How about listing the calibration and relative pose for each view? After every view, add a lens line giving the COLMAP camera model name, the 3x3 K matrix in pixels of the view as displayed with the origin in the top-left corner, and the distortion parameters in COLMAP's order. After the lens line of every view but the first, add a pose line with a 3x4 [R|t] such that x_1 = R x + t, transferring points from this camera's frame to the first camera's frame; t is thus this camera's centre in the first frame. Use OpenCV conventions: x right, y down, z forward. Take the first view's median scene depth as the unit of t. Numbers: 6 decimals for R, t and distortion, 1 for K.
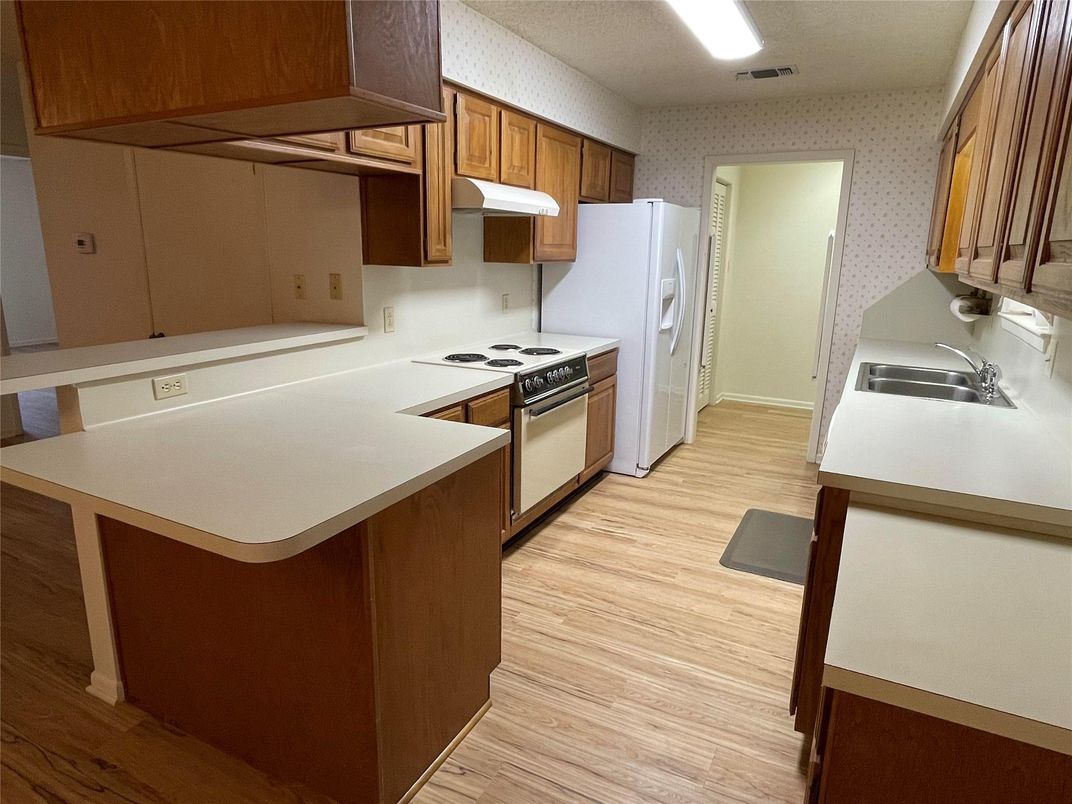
lens RADIAL K [[639.8, 0, 533.5], [0, 639.8, 403.6], [0, 0, 1]] dist [0.001380, -0.001260]
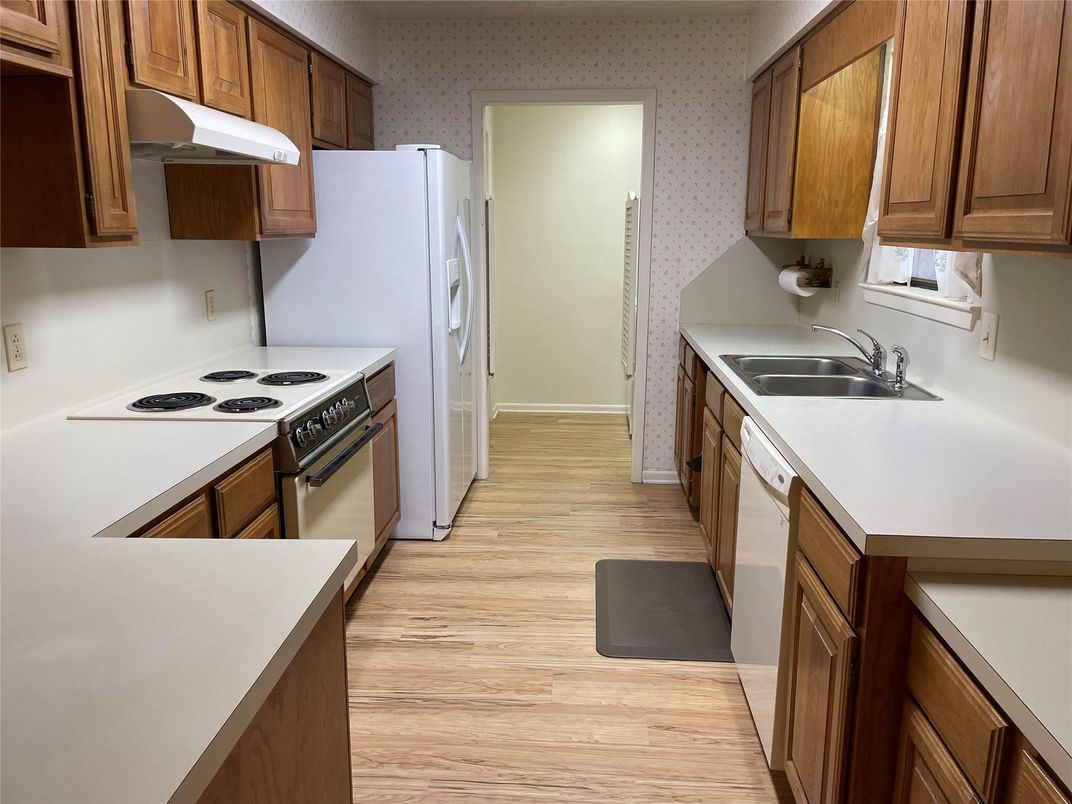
lens RADIAL K [[813.4, 0, 545.6], [0, 813.4, 399.1], [0, 0, 1]] dist [0.078803, -0.069021]
pose [[0.914482, -0.100337, 0.391987, -0.082085], [0.109530, 0.993983, -0.001097, -0.032711], [-0.389519, 0.043938, 0.919970, 0.157376]]
